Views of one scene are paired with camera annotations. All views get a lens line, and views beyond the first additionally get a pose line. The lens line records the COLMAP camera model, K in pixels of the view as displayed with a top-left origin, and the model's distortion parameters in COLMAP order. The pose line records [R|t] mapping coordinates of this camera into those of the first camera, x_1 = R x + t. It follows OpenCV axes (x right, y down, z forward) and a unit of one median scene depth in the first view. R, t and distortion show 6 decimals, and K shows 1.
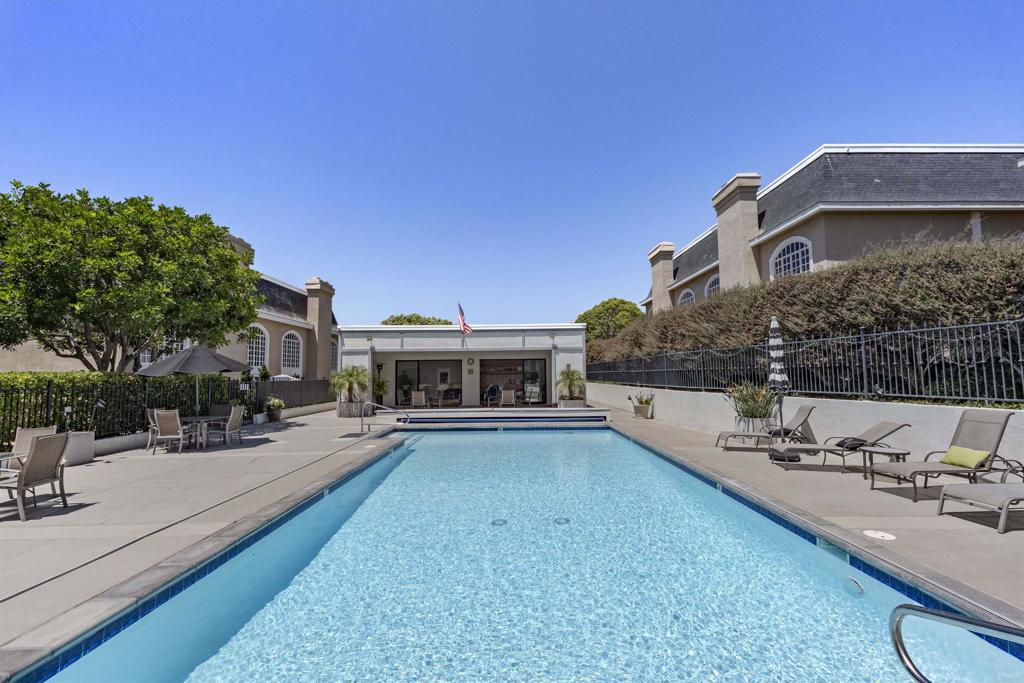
lens RADIAL K [[459.5, 0, 513.7], [0, 459.5, 361.7], [0, 0, 1]] dist [-0.002606, -0.000079]
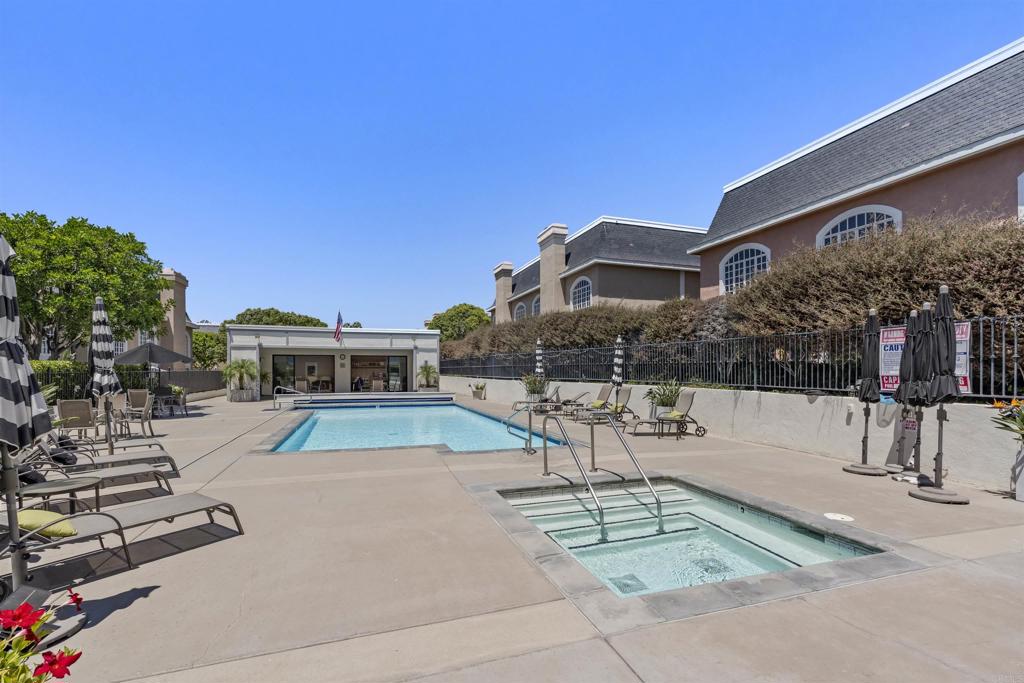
lens RADIAL K [[459.5, 0, 513.7], [0, 459.5, 361.7], [0, 0, 1]] dist [-0.002606, -0.000079]
pose [[0.950273, 0.016688, 0.310972, -0.052216], [-0.019423, 0.999795, 0.005700, -0.004365], [-0.310813, -0.011457, 0.950402, -0.334851]]
